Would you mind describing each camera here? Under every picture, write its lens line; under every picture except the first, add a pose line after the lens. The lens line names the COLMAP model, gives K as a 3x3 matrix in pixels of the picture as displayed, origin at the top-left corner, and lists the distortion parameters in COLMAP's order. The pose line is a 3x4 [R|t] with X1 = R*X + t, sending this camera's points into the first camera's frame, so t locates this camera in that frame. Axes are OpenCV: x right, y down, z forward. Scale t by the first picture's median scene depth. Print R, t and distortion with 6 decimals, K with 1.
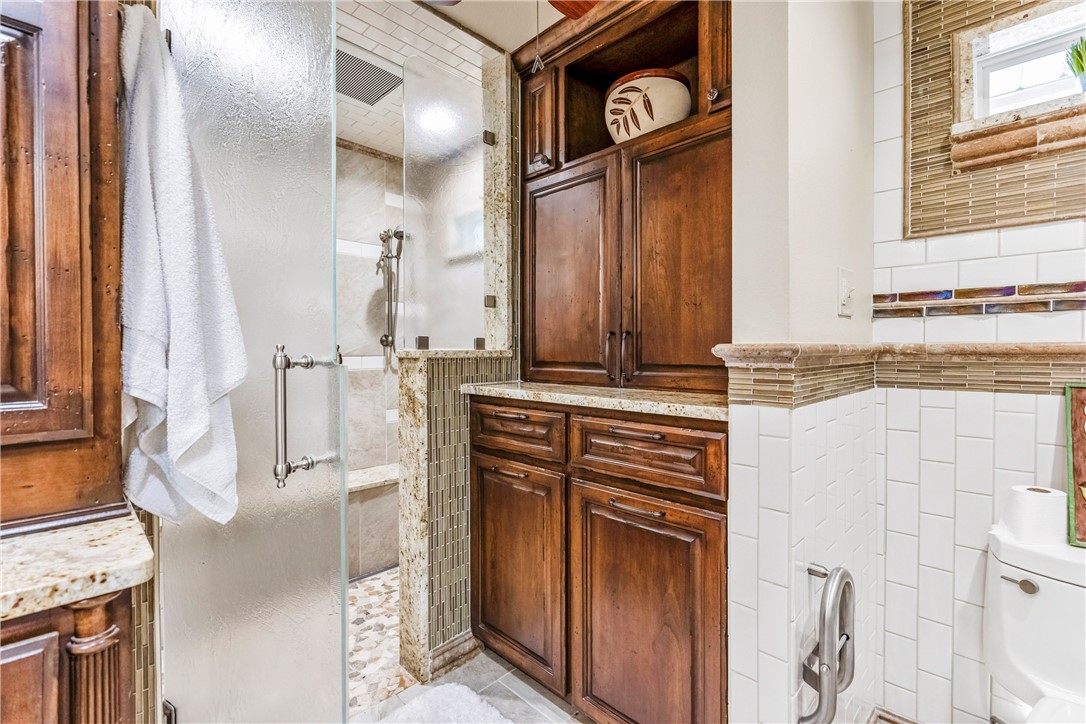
lens RADIAL K [[477.6, 0, 545.8], [0, 477.6, 358.1], [0, 0, 1]] dist [0.002489, 0.000473]
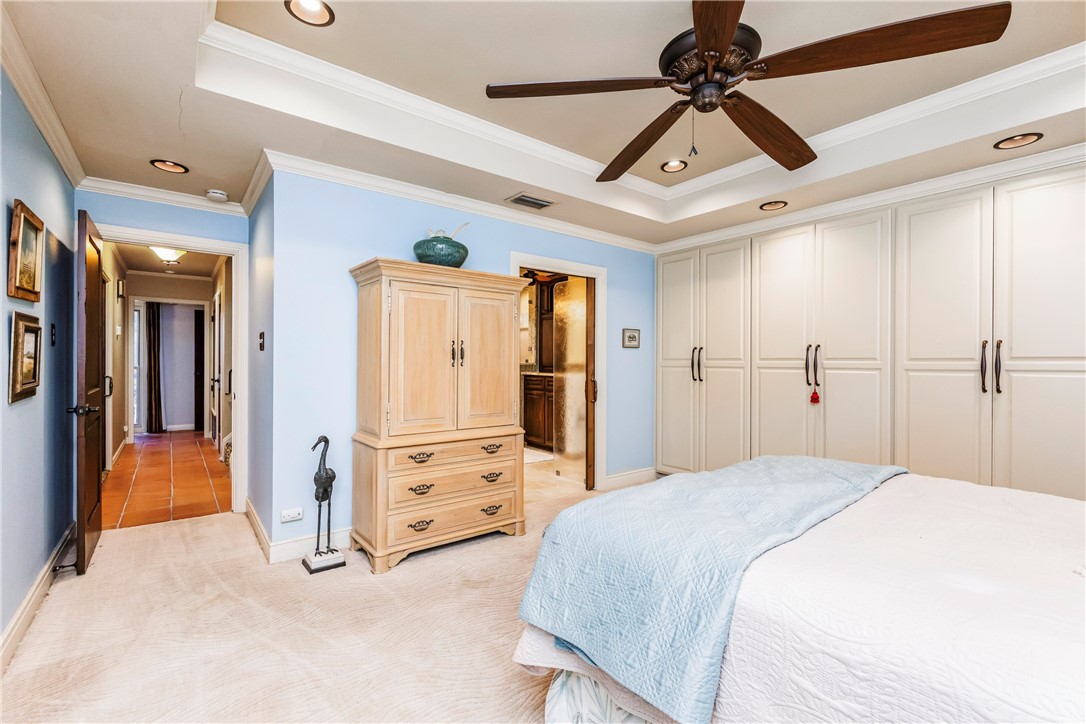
lens RADIAL K [[477.6, 0, 545.8], [0, 477.6, 358.1], [0, 0, 1]] dist [0.002489, 0.000473]
pose [[0.992388, 0.009689, -0.122765, 0.299406], [-0.010797, 0.999907, -0.008366, -0.016014], [0.122673, 0.009628, 0.992400, -1.716591]]
